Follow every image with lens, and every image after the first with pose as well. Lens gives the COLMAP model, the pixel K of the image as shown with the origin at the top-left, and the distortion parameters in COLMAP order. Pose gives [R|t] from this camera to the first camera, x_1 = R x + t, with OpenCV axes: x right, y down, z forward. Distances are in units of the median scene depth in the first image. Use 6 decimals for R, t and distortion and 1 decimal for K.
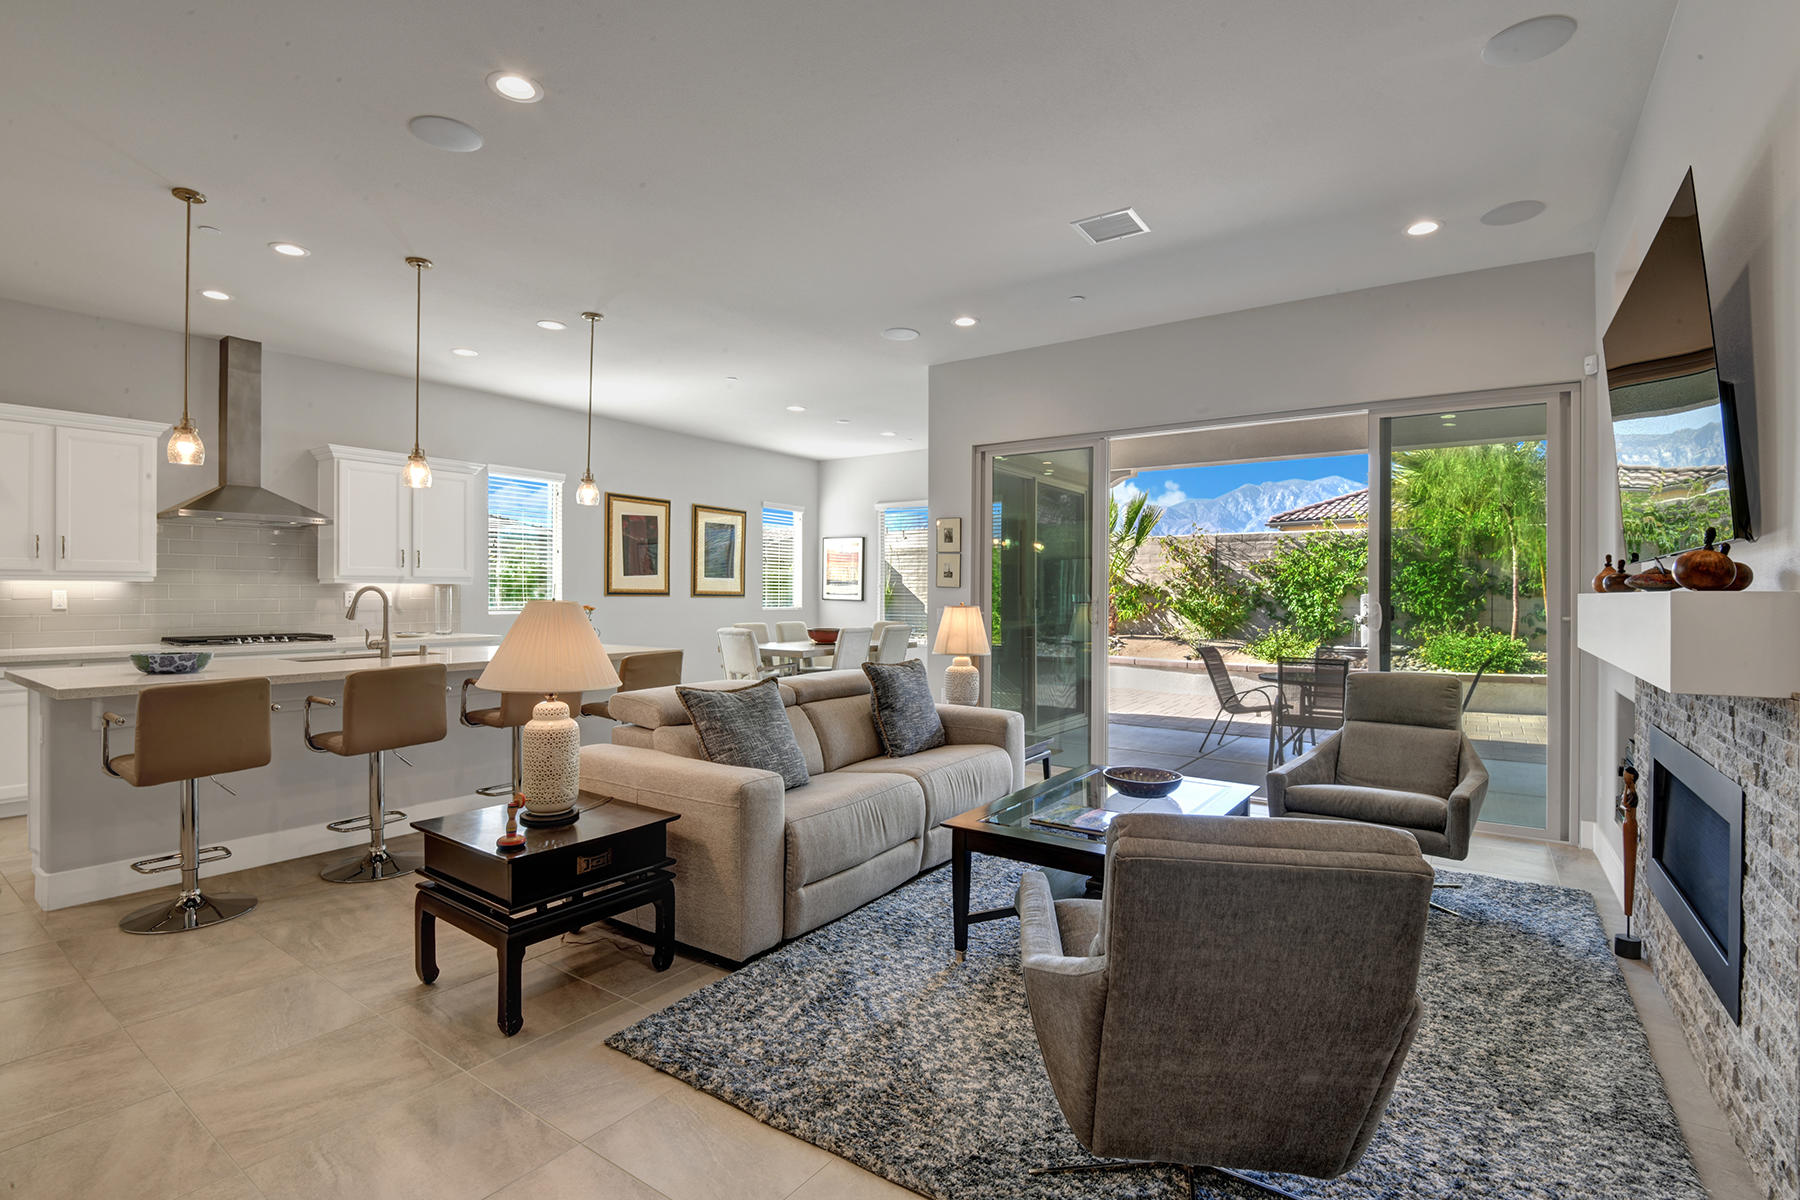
lens RADIAL K [[842.4, 0, 922.6], [0, 842.4, 588.3], [0, 0, 1]] dist [-0.012626, -0.004248]
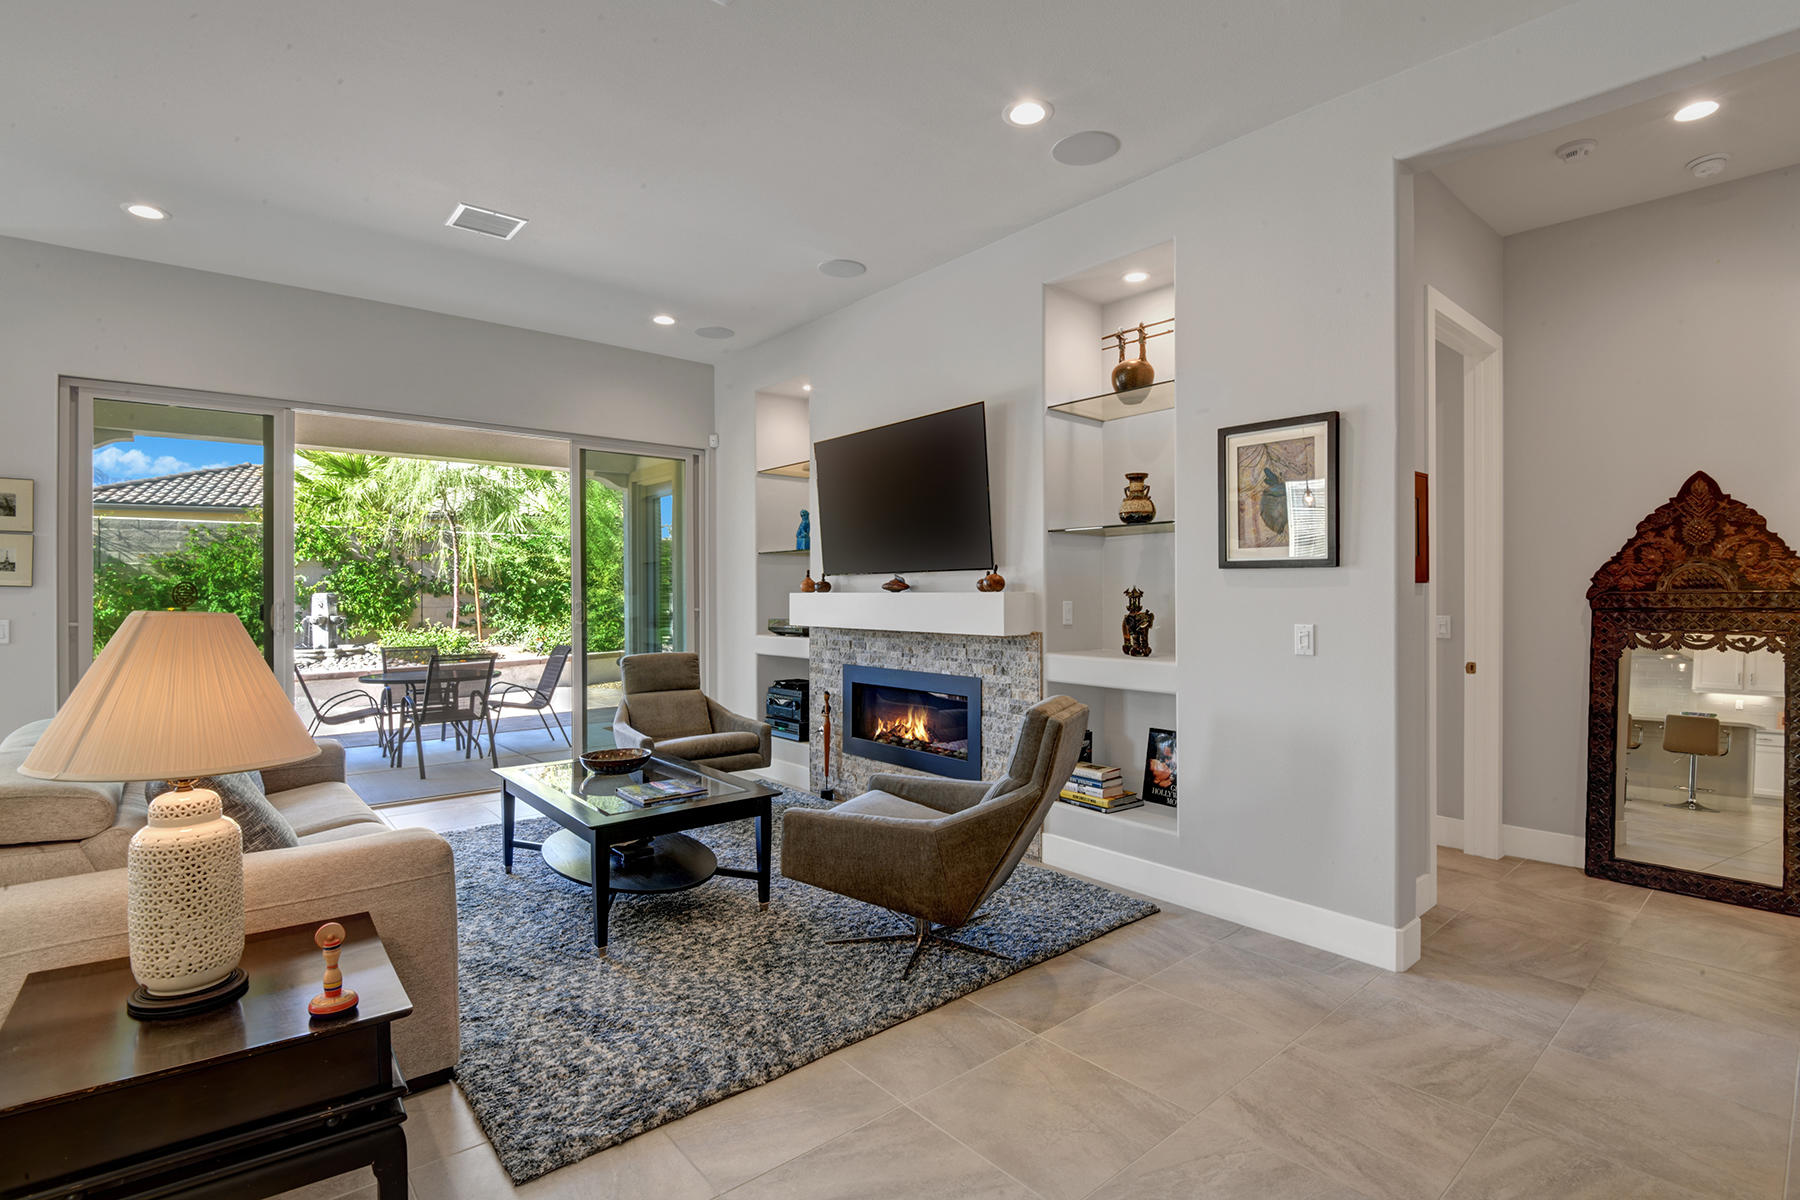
lens RADIAL K [[842.4, 0, 898.8], [0, 842.4, 596.6], [0, 0, 1]] dist [-0.012626, -0.004248]
pose [[0.276456, -0.009164, 0.960983, -0.201825], [-0.002969, 0.999942, 0.010390, -0.001266], [-0.961022, -0.005726, 0.276413, 0.090944]]
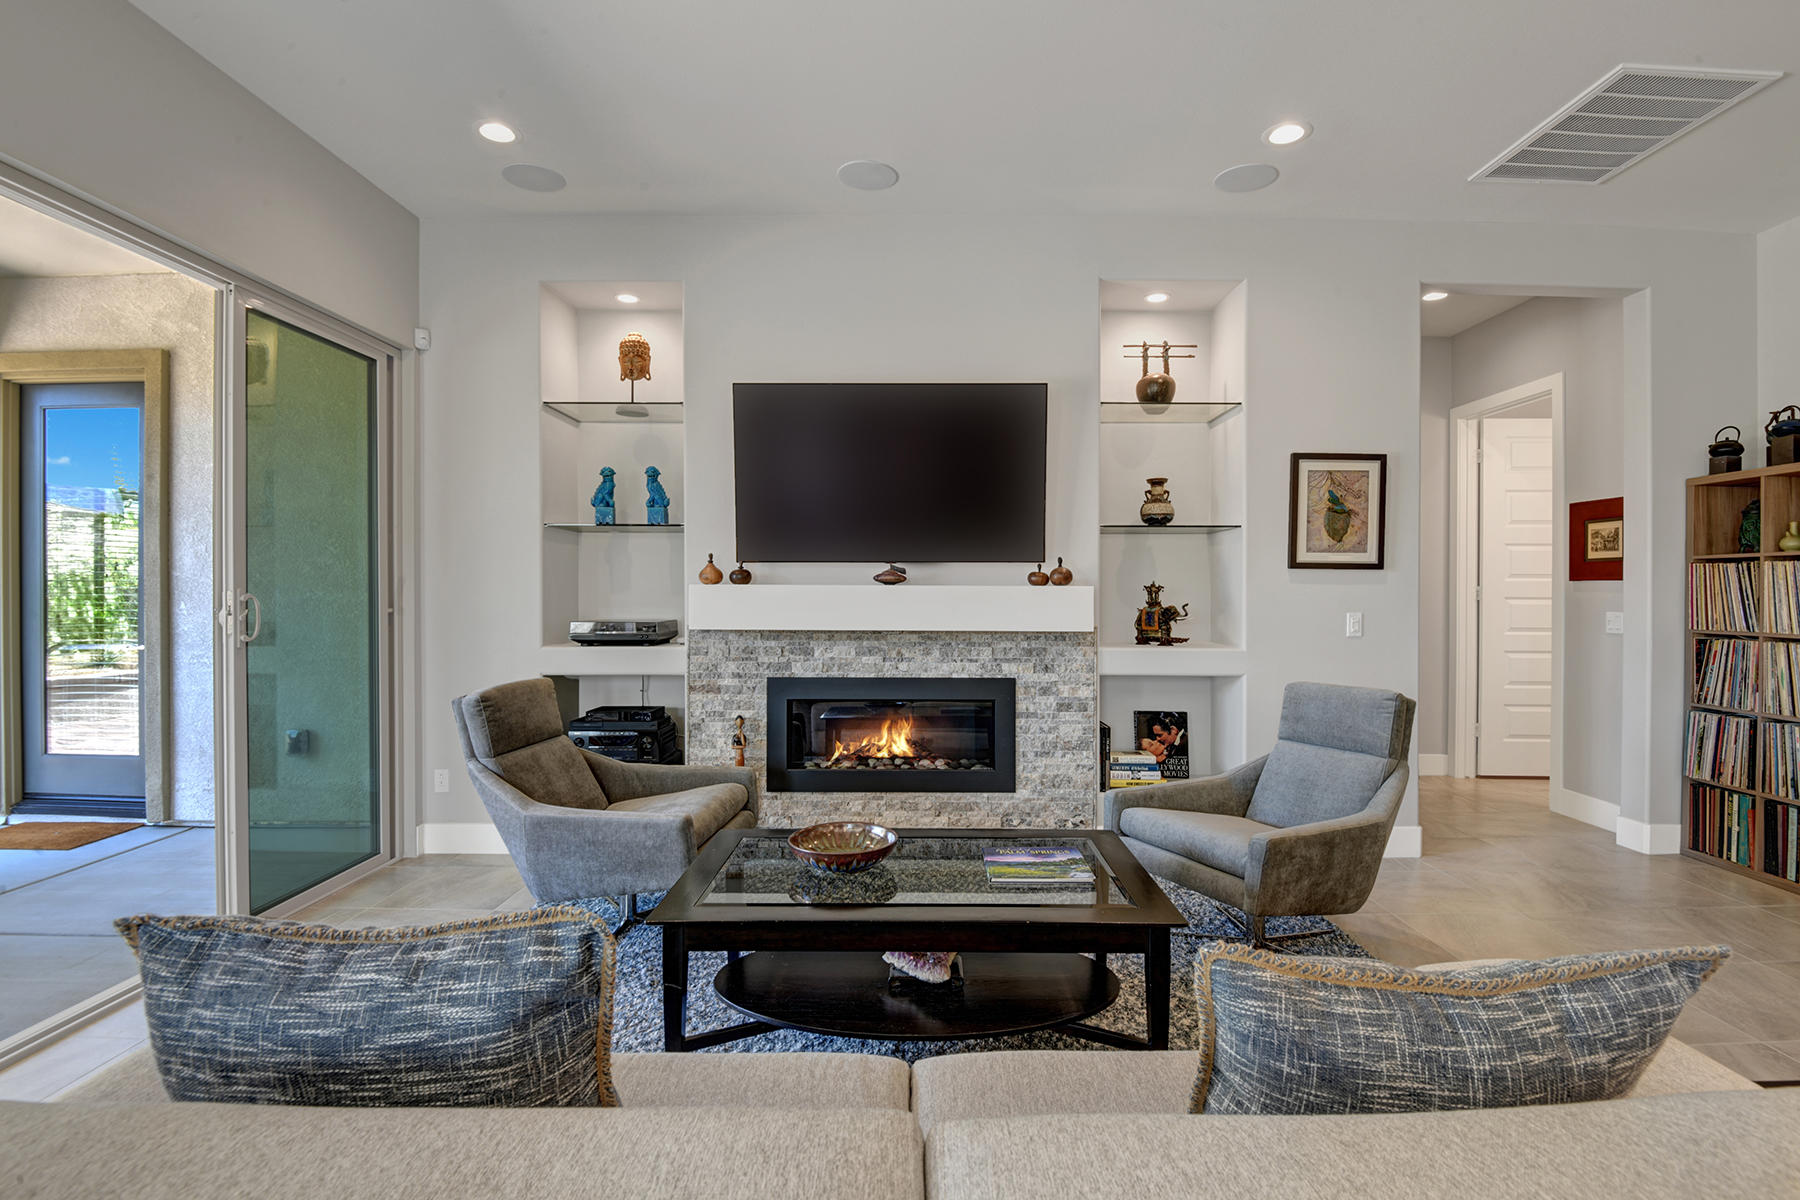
lens RADIAL K [[842.4, 0, 939.0], [0, 842.4, 599.9], [0, 0, 1]] dist [-0.012626, -0.004248]
pose [[-0.548986, -0.017916, 0.835639, -0.110202], [-0.013512, 0.999830, 0.012559, 0.002226], [-0.835722, -0.004396, -0.549135, 0.366247]]
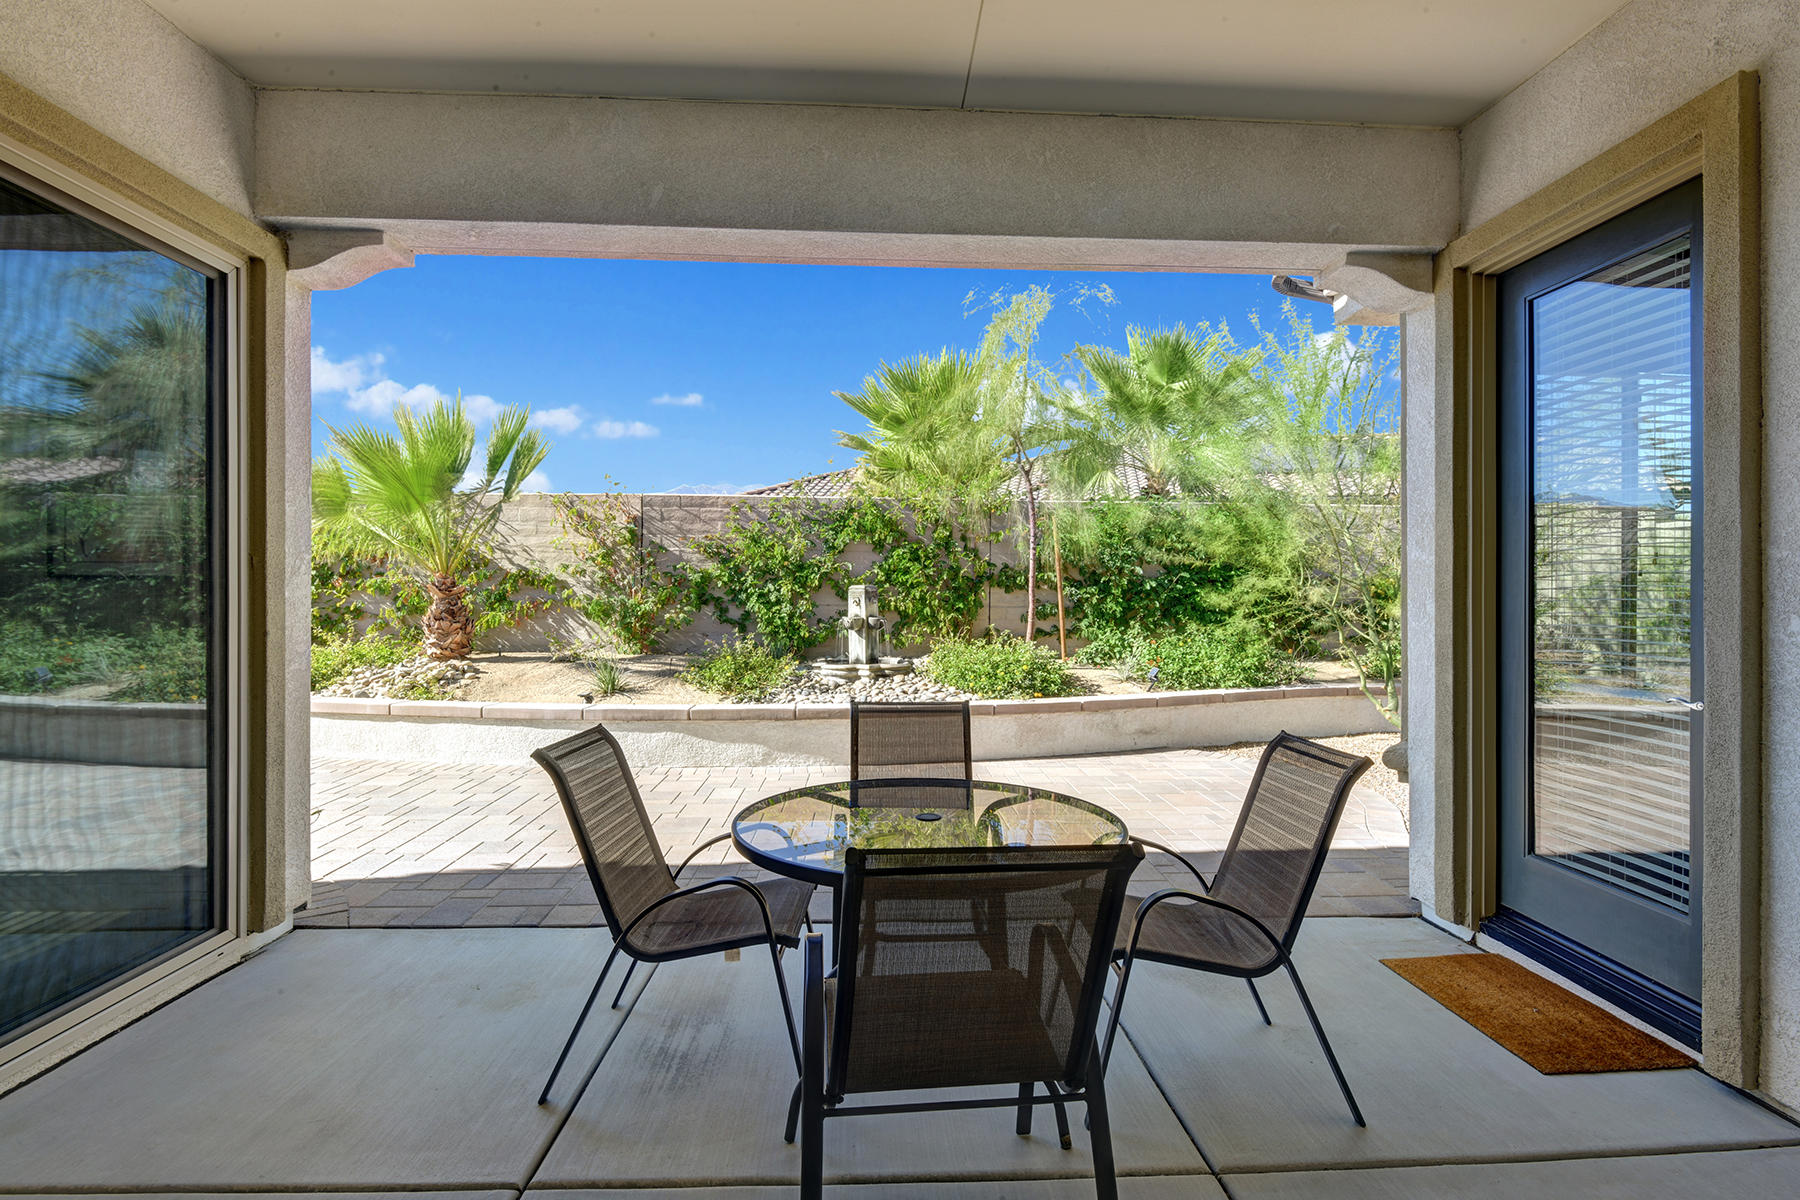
lens RADIAL K [[816.9, 0, 898.3], [0, 816.9, 587.0], [0, 0, 1]] dist [-0.003174, 0.000323]
pose [[0.810347, 0.004045, 0.585936, 0.158211], [-0.004851, 0.999988, -0.000195, 0.007778], [-0.585930, -0.002685, 0.810358, 0.420365]]
